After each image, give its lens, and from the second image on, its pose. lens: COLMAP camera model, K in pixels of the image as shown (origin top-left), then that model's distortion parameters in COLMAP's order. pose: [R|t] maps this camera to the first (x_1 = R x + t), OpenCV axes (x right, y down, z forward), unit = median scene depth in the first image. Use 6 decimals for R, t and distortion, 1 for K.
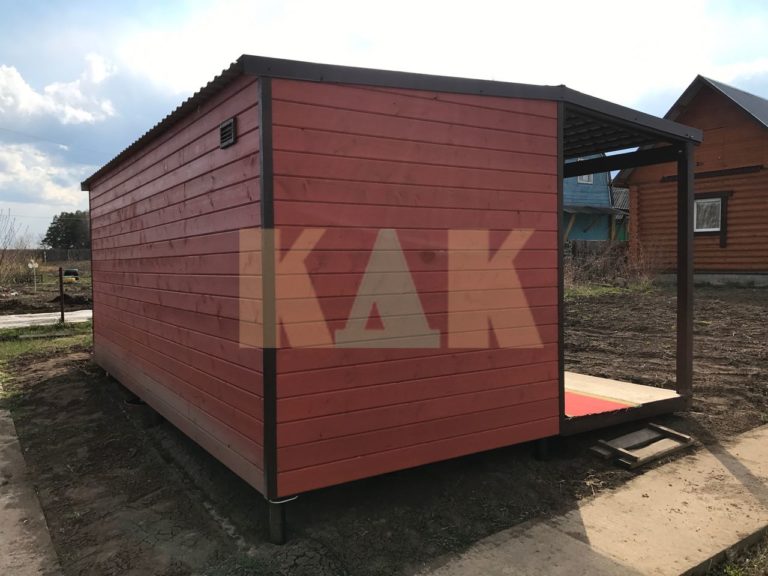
lens RADIAL K [[634.5, 0, 384.0], [0, 634.5, 288.0], [0, 0, 1]] dist [-0.000913, -0.001250]
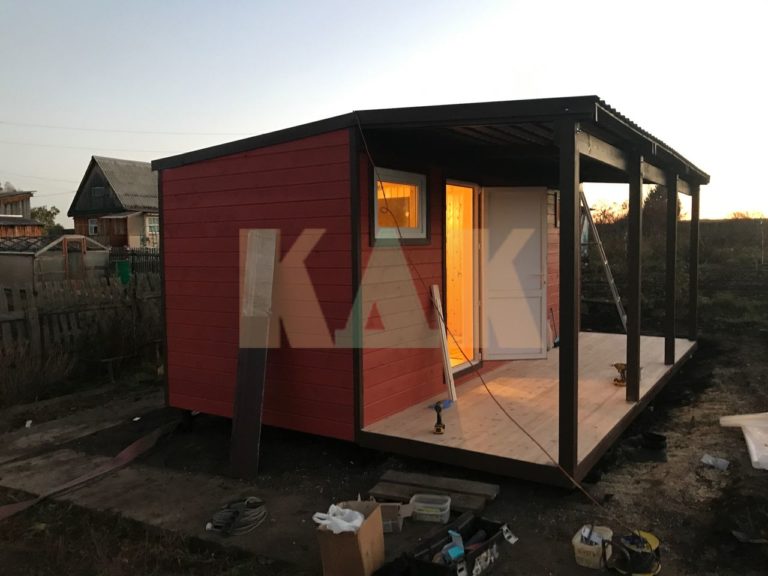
lens RADIAL K [[634.5, 0, 384.0], [0, 634.5, 288.0], [0, 0, 1]] dist [-0.000913, -0.001250]
pose [[0.403895, 0.068016, -0.912273, 1.292845], [-0.028139, 0.997684, 0.061925, -0.102521], [0.914372, 0.000660, 0.404874, 0.654079]]
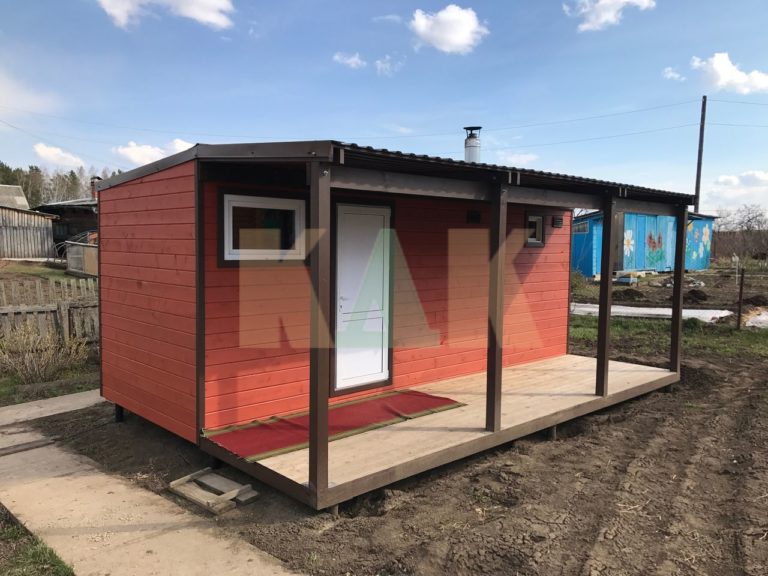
lens RADIAL K [[620.6, 0, 384.0], [0, 620.6, 288.0], [0, 0, 1]] dist [0.001807, 0.001625]
pose [[0.199525, 0.084047, -0.976282, 1.476246], [-0.054566, 0.995722, 0.074569, -0.167097], [0.978372, 0.038393, 0.203257, 1.114774]]
